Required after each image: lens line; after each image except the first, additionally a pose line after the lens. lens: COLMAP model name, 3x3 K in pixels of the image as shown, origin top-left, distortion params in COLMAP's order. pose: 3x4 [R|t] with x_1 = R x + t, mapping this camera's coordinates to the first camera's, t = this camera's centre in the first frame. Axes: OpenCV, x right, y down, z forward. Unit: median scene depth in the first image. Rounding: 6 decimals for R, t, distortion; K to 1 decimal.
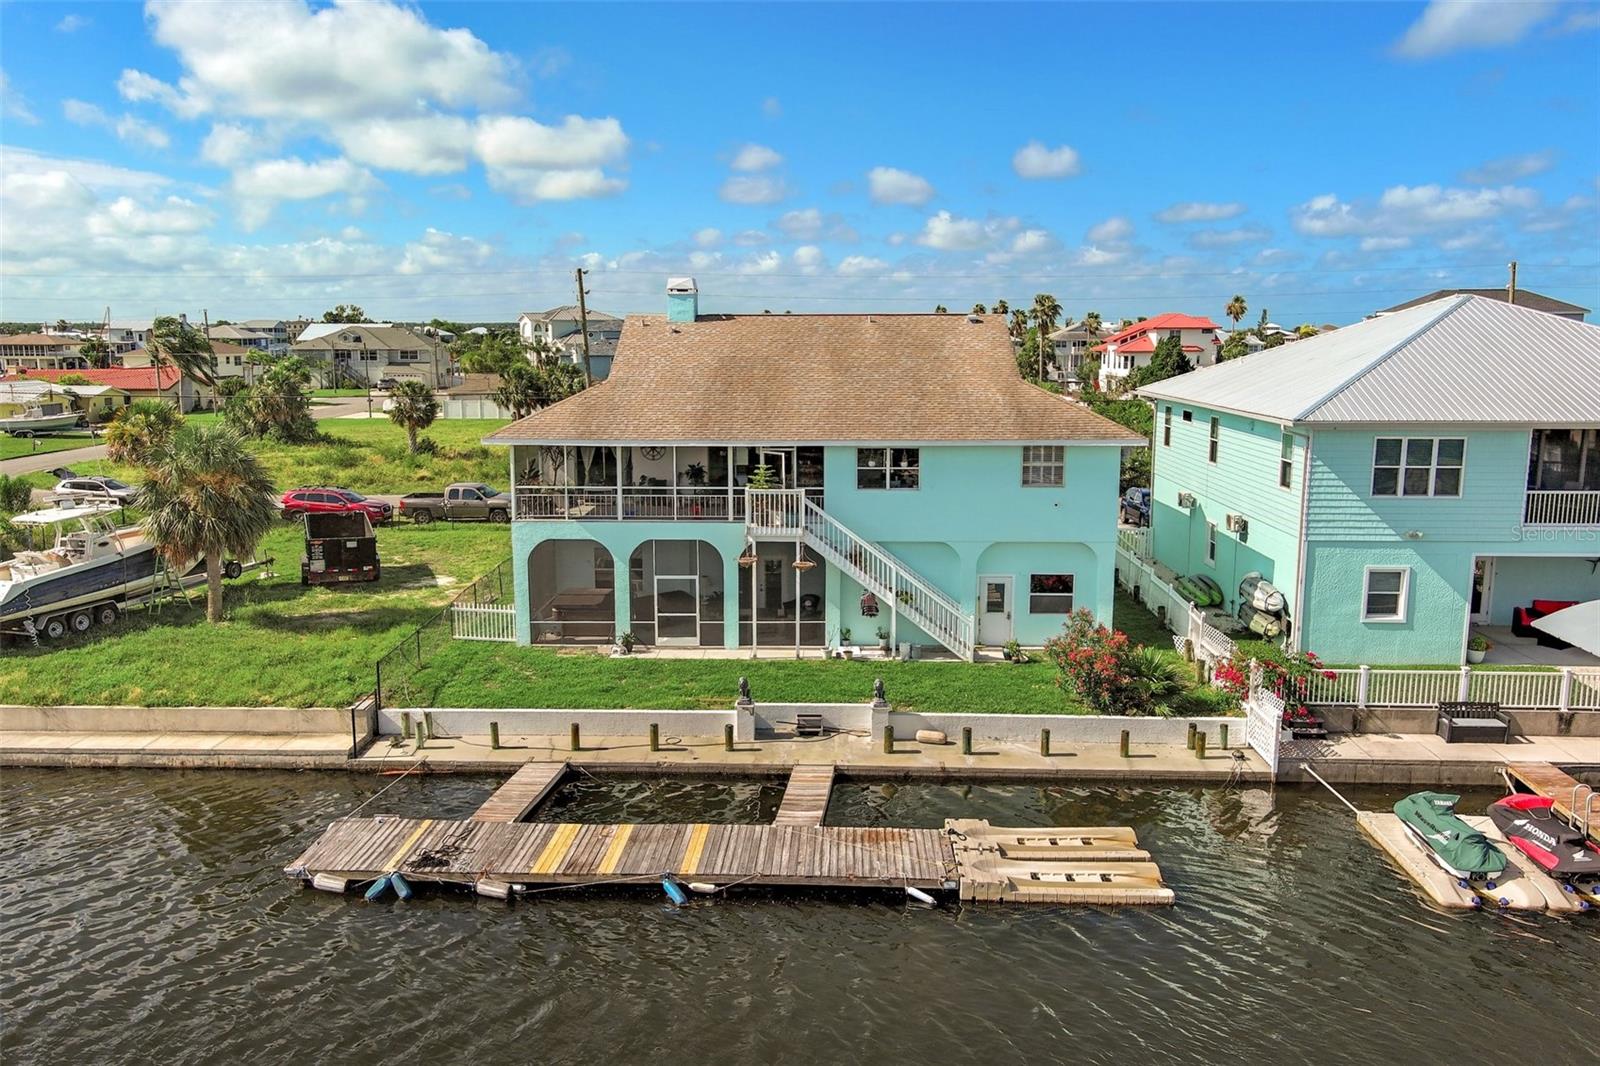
lens RADIAL K [[1228.7, 0, 800.0], [0, 1228.7, 533.0], [0, 0, 1]] dist [0.012783, -0.001079]
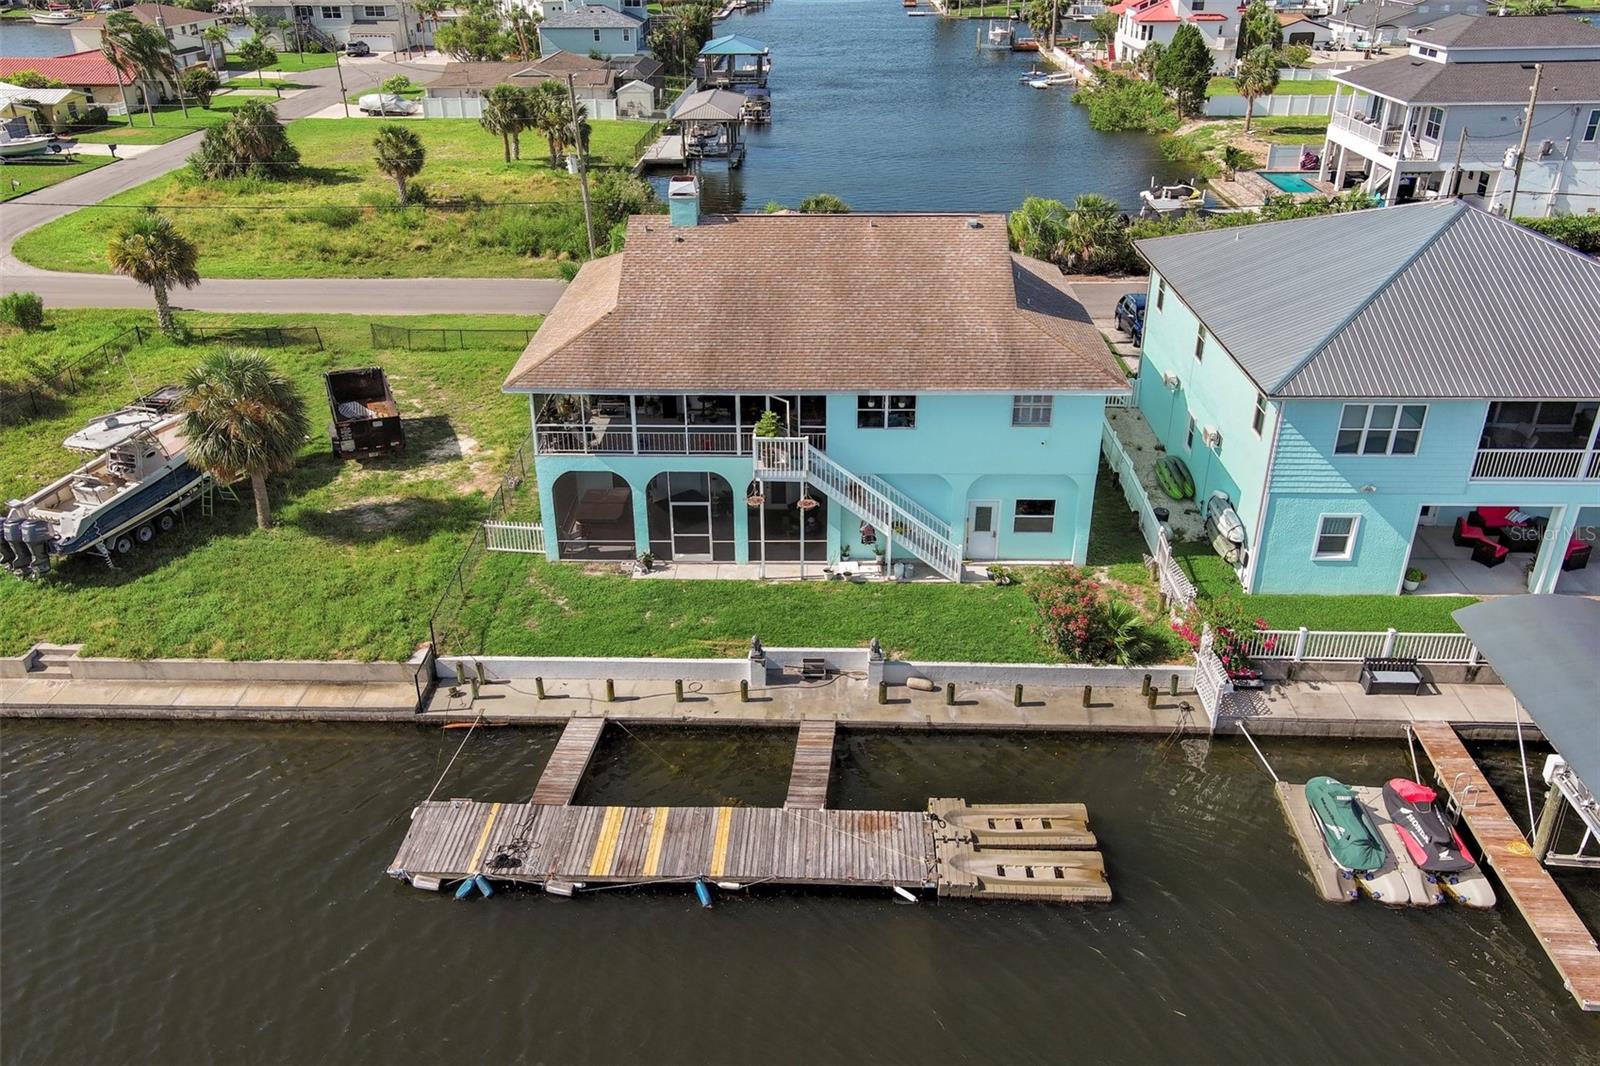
lens RADIAL K [[1228.7, 0, 800.0], [0, 1228.7, 533.0], [0, 0, 1]] dist [0.012783, -0.001079]
pose [[0.999981, -0.005807, 0.001997, -0.006222], [0.004940, 0.953905, 0.300068, -0.290969], [-0.003647, -0.300052, 0.953916, -0.048211]]
